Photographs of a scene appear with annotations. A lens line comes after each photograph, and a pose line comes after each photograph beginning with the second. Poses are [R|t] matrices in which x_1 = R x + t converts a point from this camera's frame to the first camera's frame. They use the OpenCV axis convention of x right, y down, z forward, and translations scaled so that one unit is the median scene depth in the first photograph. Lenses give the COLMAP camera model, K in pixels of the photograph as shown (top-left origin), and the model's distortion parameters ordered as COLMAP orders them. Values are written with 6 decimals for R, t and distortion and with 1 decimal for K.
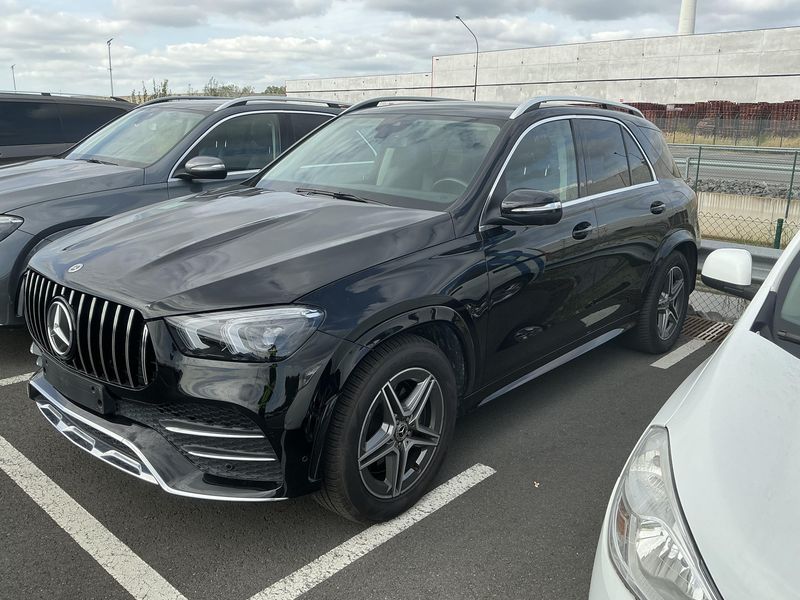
lens RADIAL K [[669.2, 0, 400.0], [0, 669.2, 300.0], [0, 0, 1]] dist [0.081182, -0.171142]
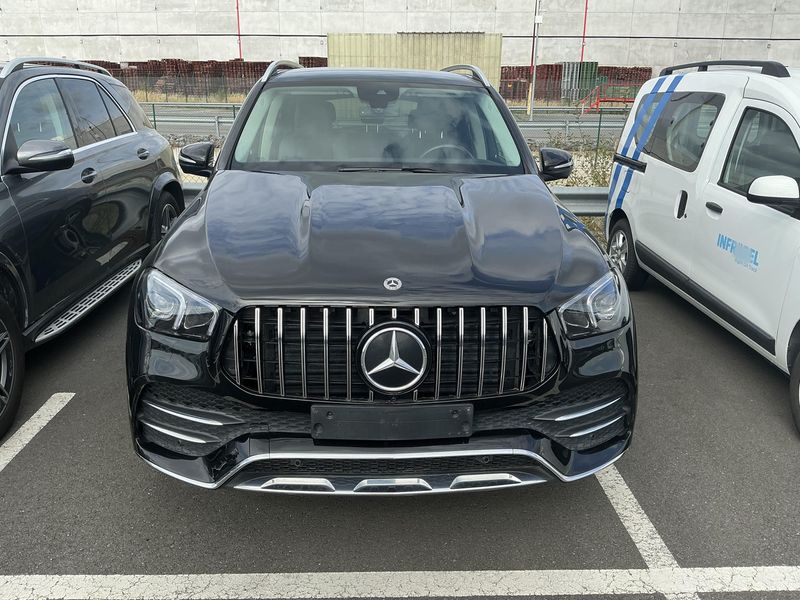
lens RADIAL K [[671.9, 0, 400.0], [0, 671.9, 300.0], [0, 0, 1]] dist [0.074979, -0.154477]
pose [[0.724796, -0.217562, 0.653710, -0.555182], [0.180679, 0.975646, 0.124380, -0.069935], [-0.664850, 0.027962, 0.746453, 0.210503]]
